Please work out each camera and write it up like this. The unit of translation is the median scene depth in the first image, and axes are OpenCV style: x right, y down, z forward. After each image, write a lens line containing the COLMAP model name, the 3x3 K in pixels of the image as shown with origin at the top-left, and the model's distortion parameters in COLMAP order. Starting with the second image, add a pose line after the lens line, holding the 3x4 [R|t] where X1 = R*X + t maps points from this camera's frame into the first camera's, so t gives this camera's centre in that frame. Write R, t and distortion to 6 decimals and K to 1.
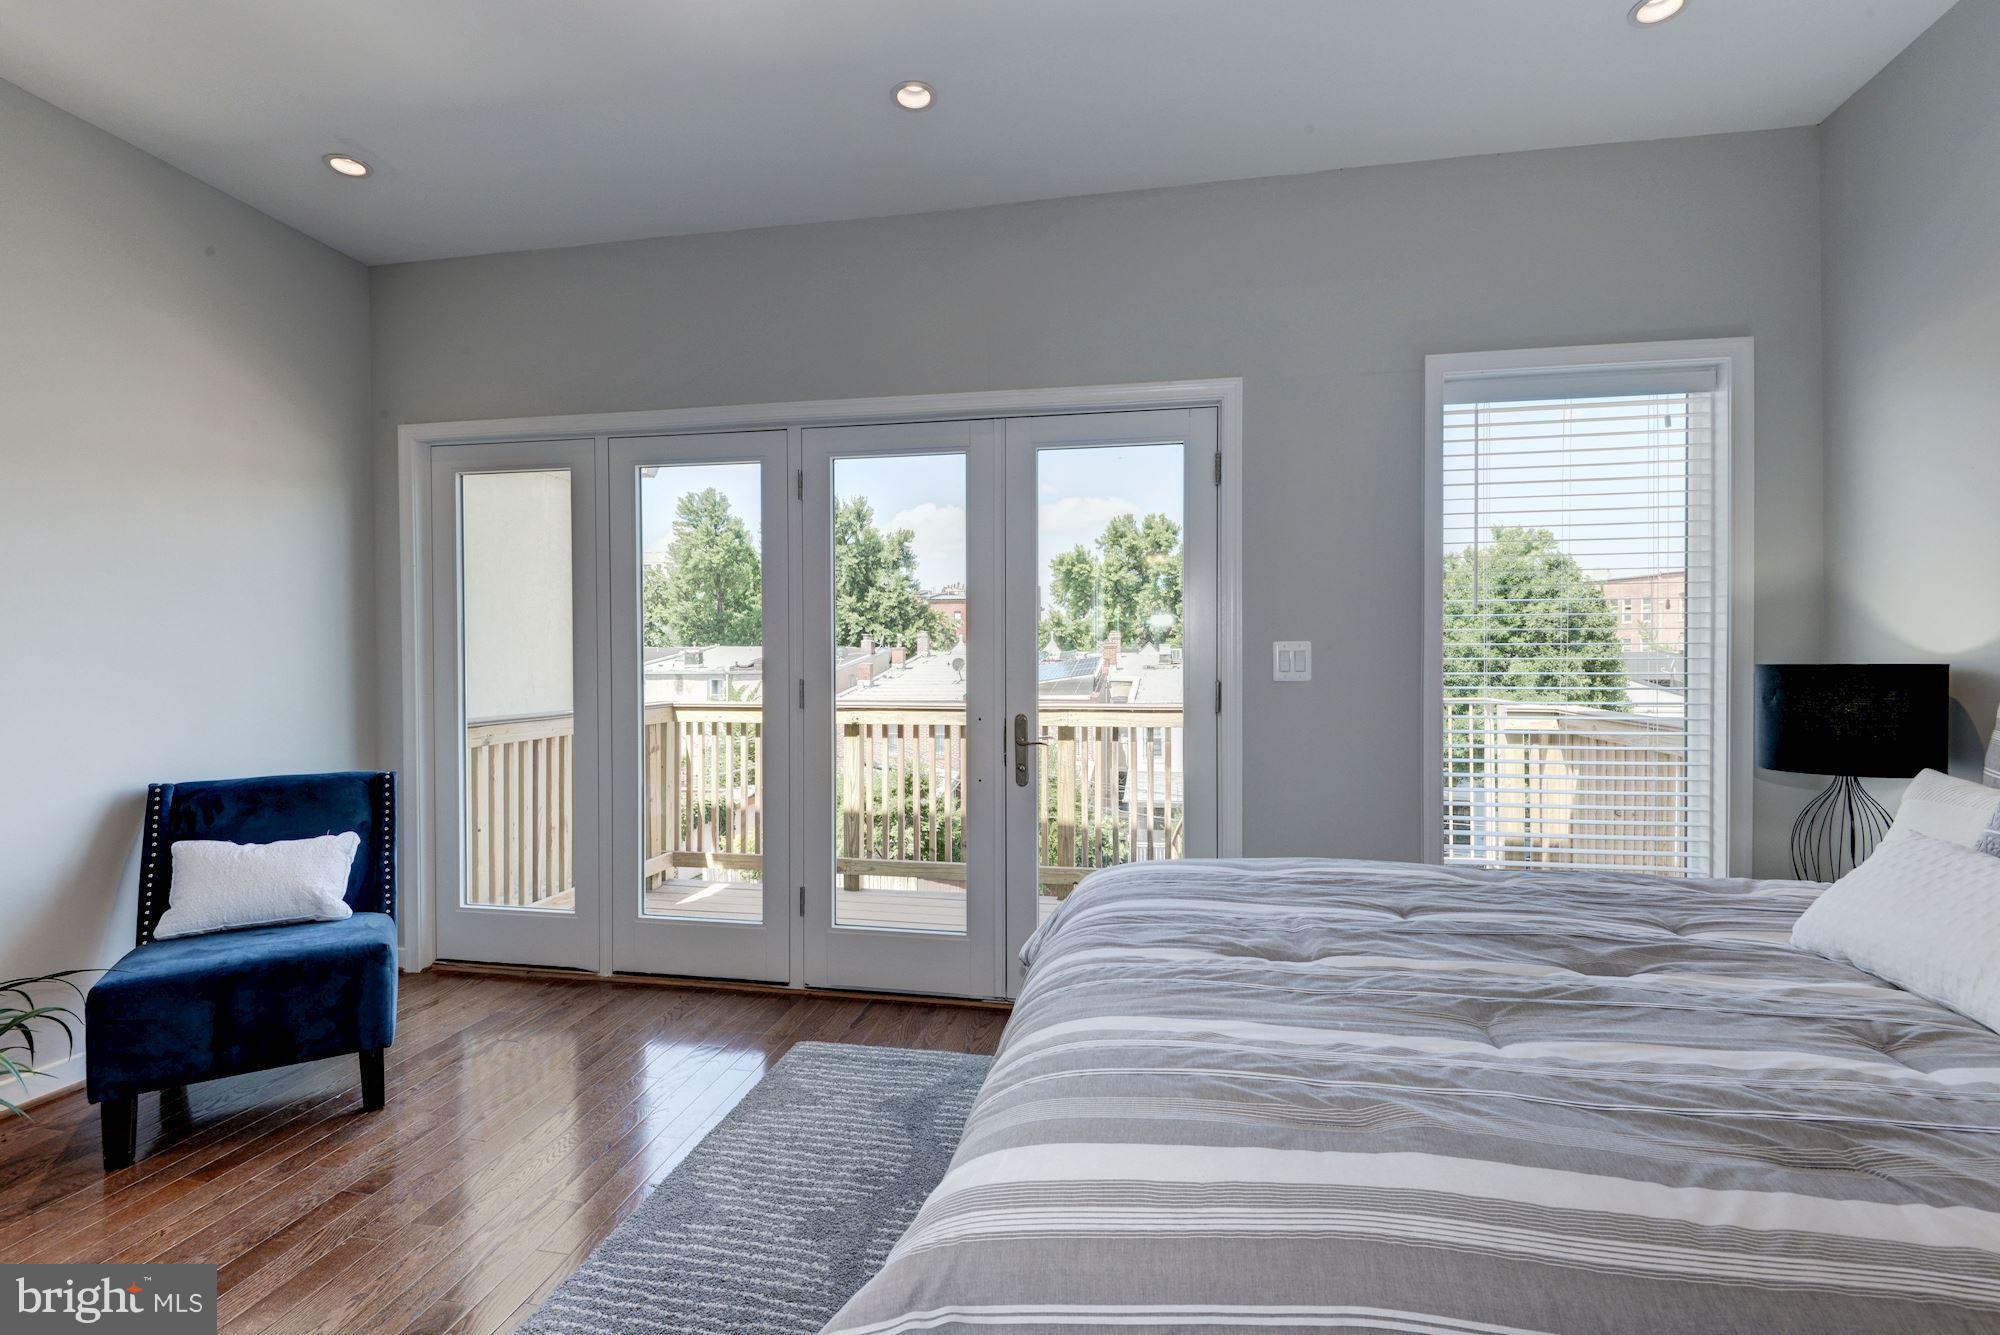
lens RADIAL K [[895.0, 0, 959.8], [0, 895.0, 681.8], [0, 0, 1]] dist [-0.001101, -0.000265]
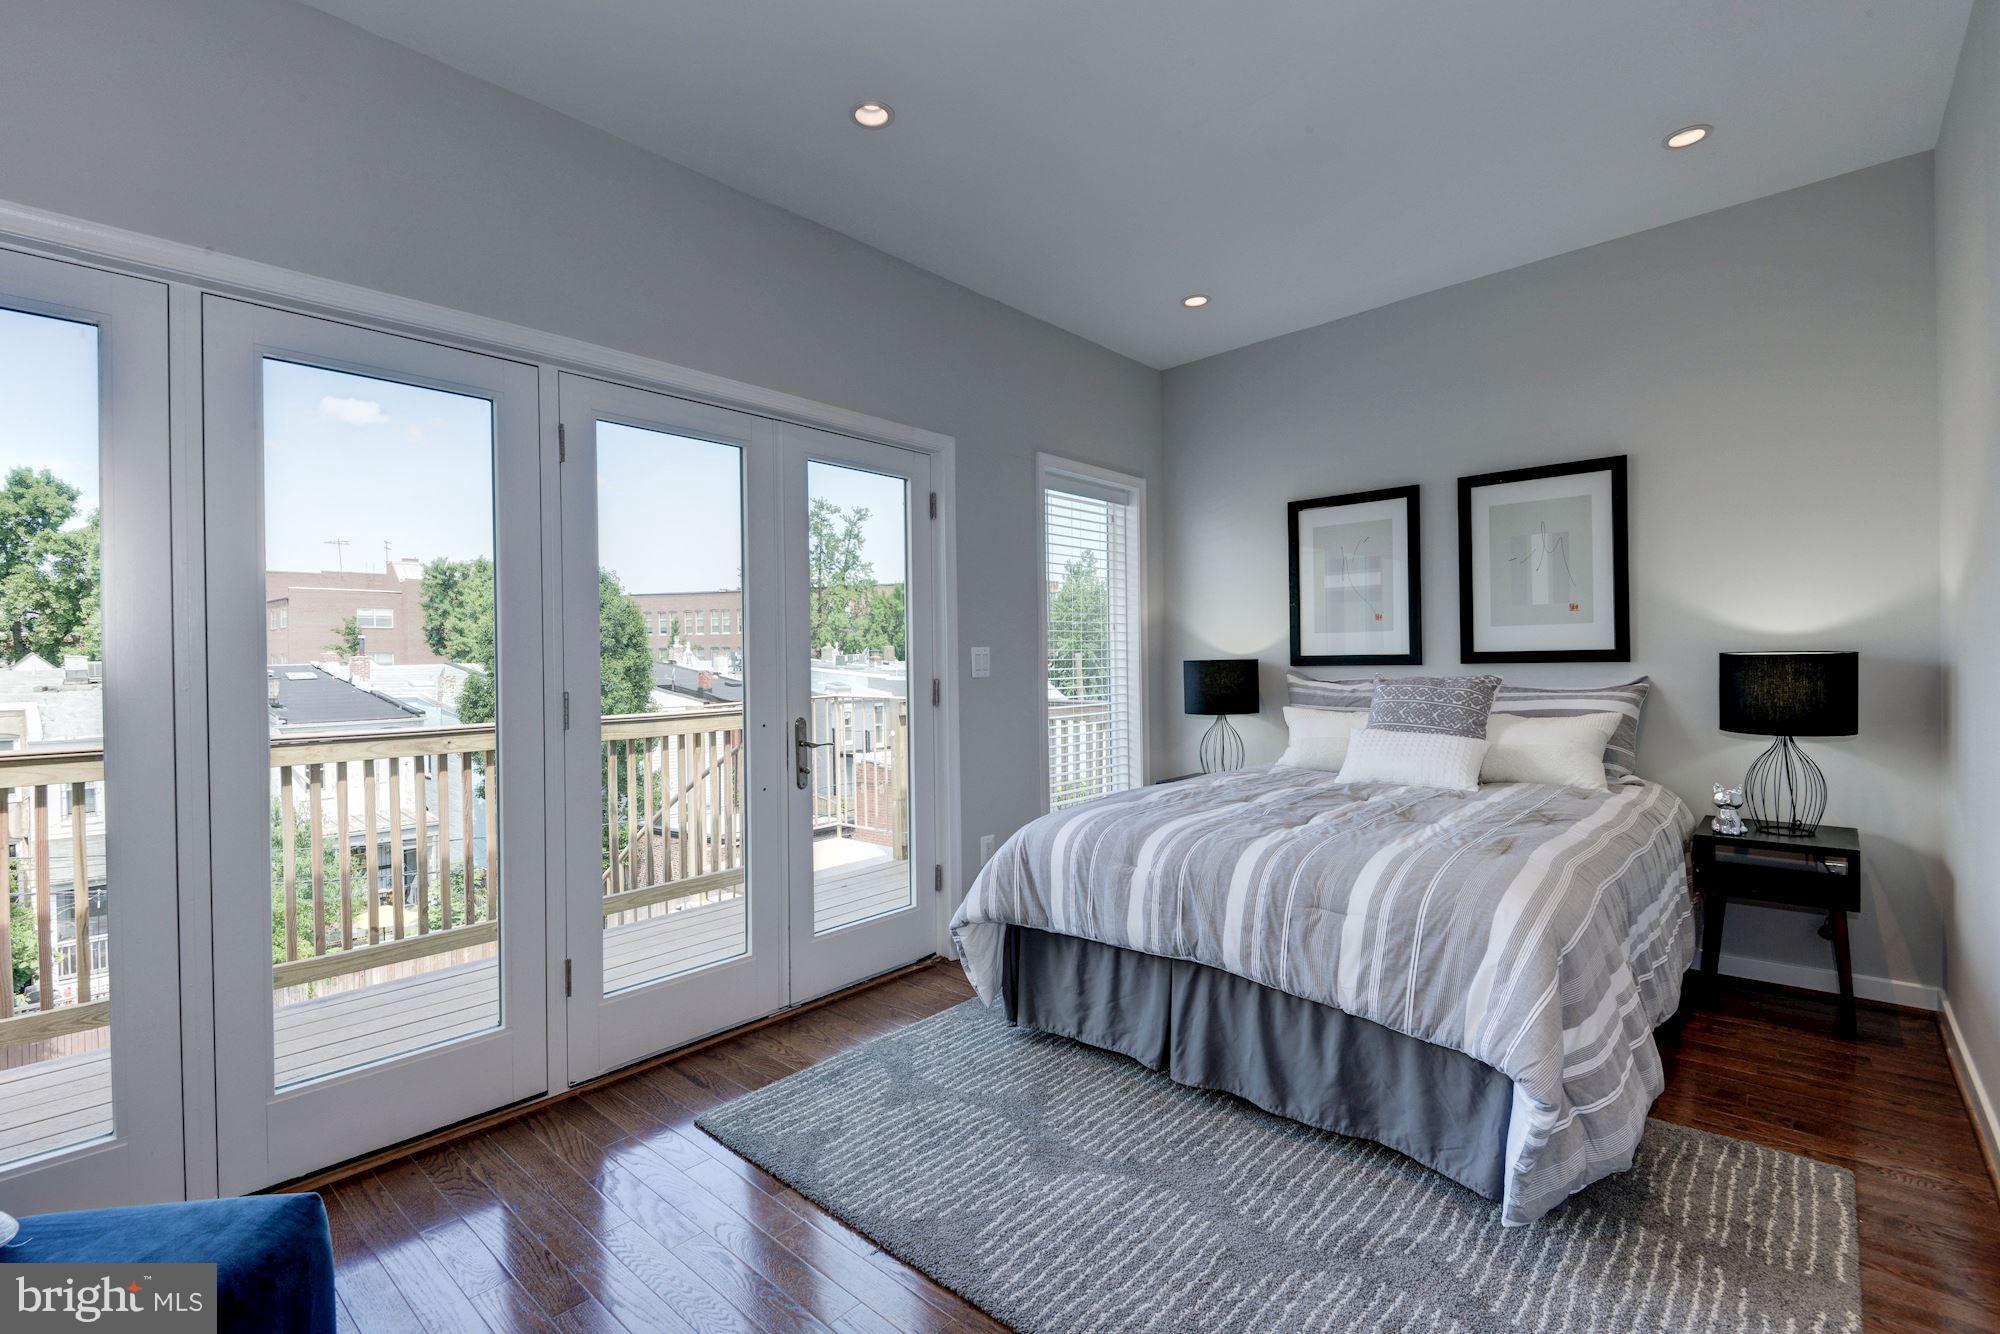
lens RADIAL K [[898.0, 0, 1021.0], [0, 898.0, 674.8], [0, 0, 1]] dist [-0.000445, -0.015143]
pose [[0.496886, -0.023348, 0.867502, -0.687387], [0.038182, 0.999258, 0.005025, -0.008269], [-0.866976, 0.030626, 0.497408, 0.273625]]
